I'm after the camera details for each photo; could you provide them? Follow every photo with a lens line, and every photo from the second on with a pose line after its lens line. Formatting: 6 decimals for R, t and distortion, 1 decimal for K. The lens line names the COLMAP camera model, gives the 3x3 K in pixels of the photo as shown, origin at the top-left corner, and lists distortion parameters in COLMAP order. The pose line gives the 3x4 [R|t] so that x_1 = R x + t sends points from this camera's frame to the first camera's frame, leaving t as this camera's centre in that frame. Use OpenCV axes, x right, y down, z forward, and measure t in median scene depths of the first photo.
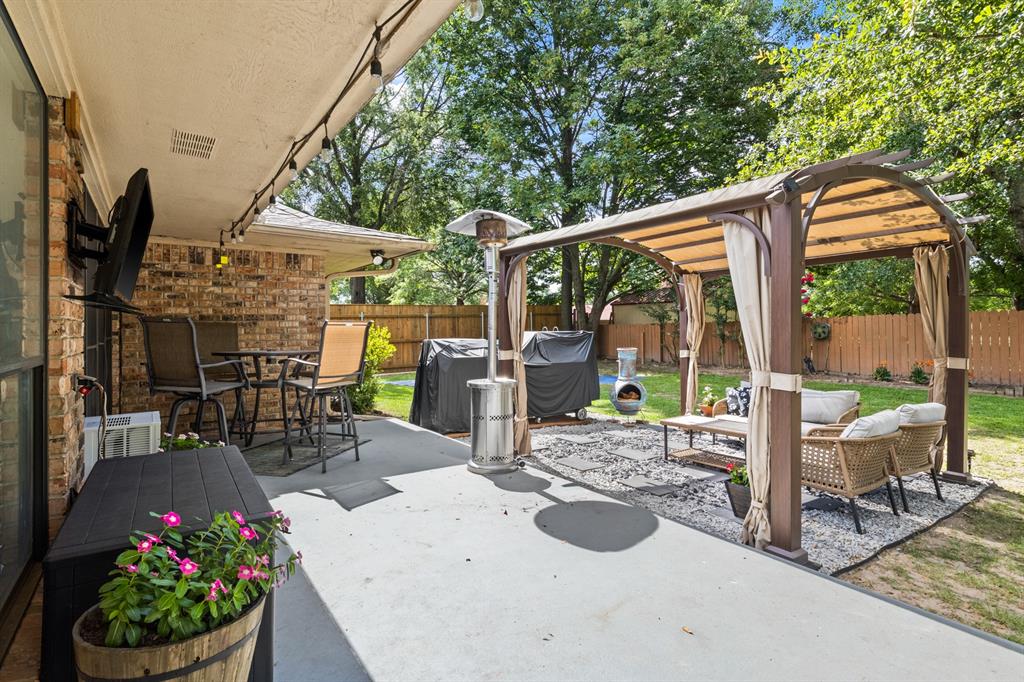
lens RADIAL K [[512.9, 0, 507.4], [0, 512.9, 323.6], [0, 0, 1]] dist [-0.010703, 0.002377]
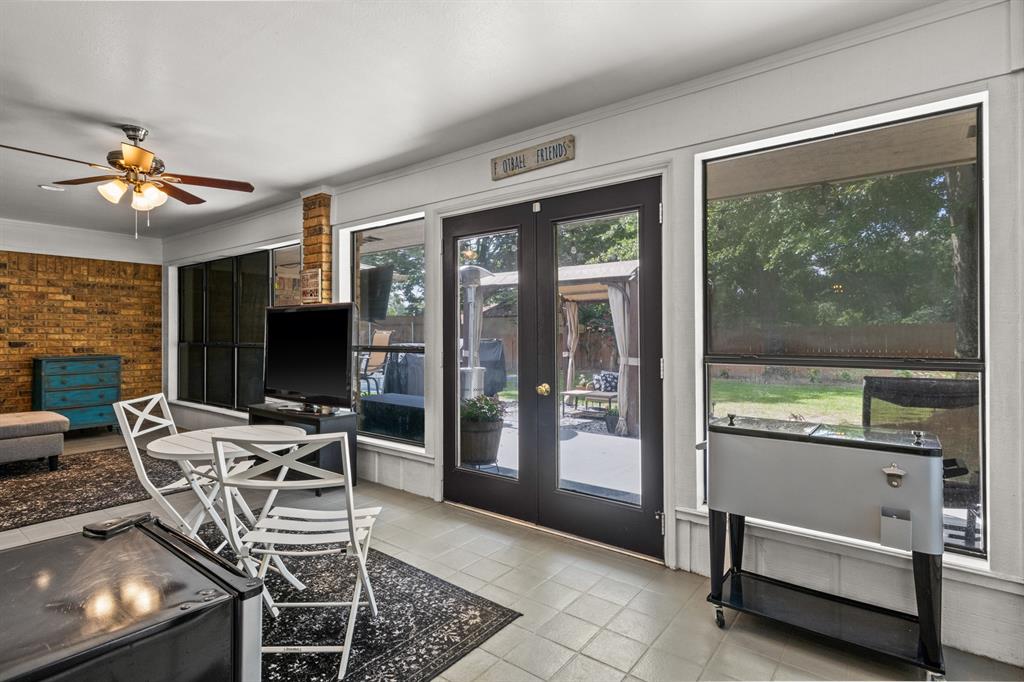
lens RADIAL K [[512.9, 0, 512.1], [0, 512.9, 338.7], [0, 0, 1]] dist [-0.010703, 0.002377]
pose [[0.953658, 0.007511, 0.300799, -0.300260], [-0.011278, 0.999878, 0.010792, -0.001627], [-0.300681, -0.013684, 0.953626, -0.454554]]
